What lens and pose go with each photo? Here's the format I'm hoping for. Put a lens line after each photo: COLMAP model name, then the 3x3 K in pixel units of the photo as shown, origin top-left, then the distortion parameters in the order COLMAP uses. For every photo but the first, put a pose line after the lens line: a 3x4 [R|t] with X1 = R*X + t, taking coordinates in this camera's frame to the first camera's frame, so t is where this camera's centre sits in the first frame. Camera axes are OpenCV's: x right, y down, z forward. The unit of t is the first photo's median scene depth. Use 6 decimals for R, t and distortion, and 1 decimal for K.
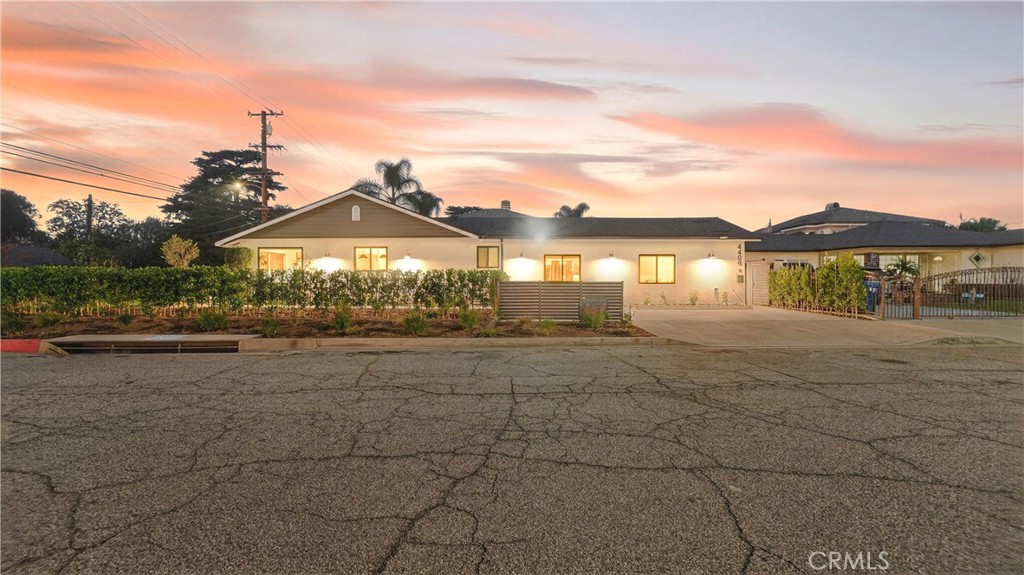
lens RADIAL K [[408.9, 0, 516.0], [0, 408.9, 287.7], [0, 0, 1]] dist [0.000739, 0.000248]
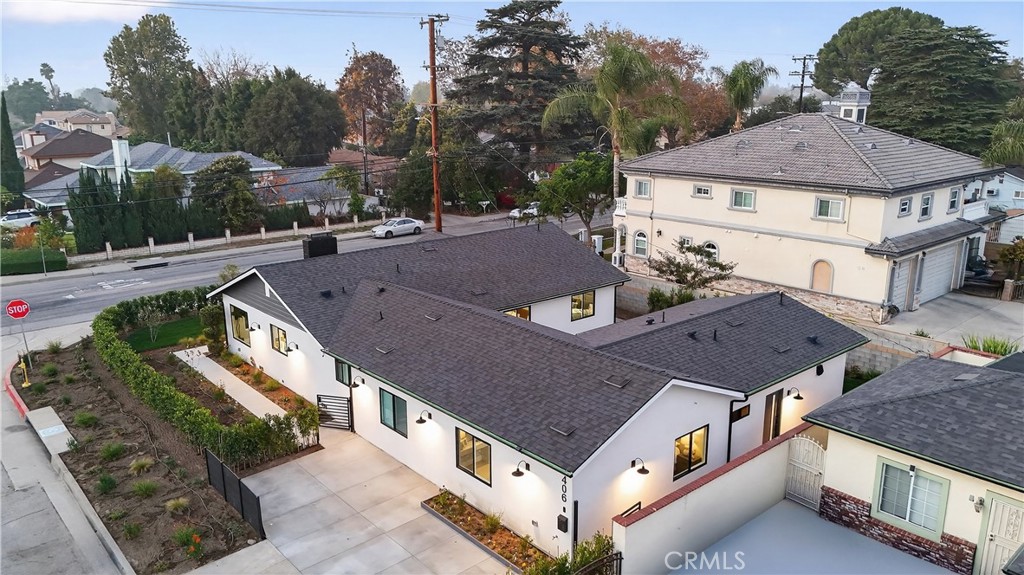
lens RADIAL K [[754.1, 0, 517.2], [0, 754.1, 290.2], [0, 0, 1]] dist [0.039027, -0.006535]
pose [[0.659225, 0.183665, -0.729170, 1.207689], [-0.005399, 0.970843, 0.239657, -0.583562], [0.751926, -0.154051, 0.640996, 0.330380]]
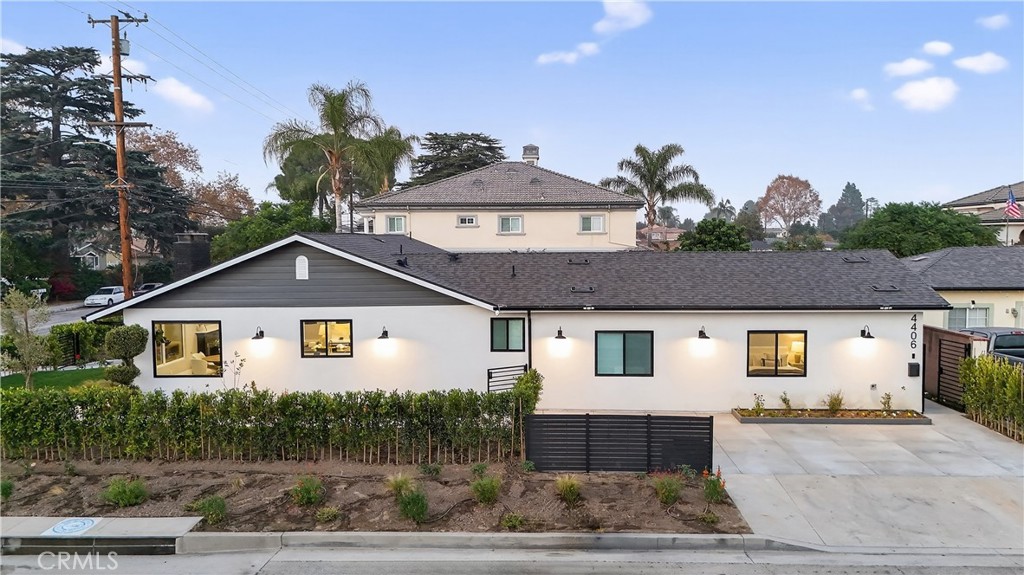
lens RADIAL K [[754.1, 0, 517.2], [0, 754.1, 290.2], [0, 0, 1]] dist [0.039027, -0.006535]
pose [[0.999166, -0.002830, -0.040741, -0.005527], [0.005195, 0.998299, 0.058062, -0.211922], [0.040507, -0.058225, 0.997481, -0.171599]]
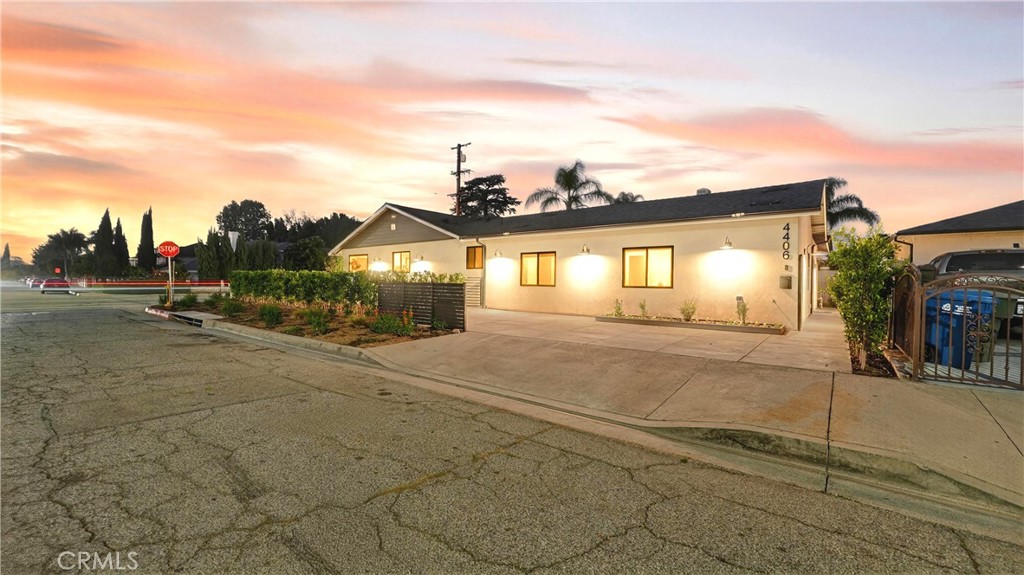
lens RADIAL K [[413.7, 0, 512.3], [0, 413.7, 283.8], [0, 0, 1]] dist [-0.001357, 0.000058]
pose [[0.776553, 0.010929, -0.629957, 0.614979], [-0.021433, 0.999729, -0.009076, -0.005810], [0.629687, 0.020550, 0.776577, 0.297132]]
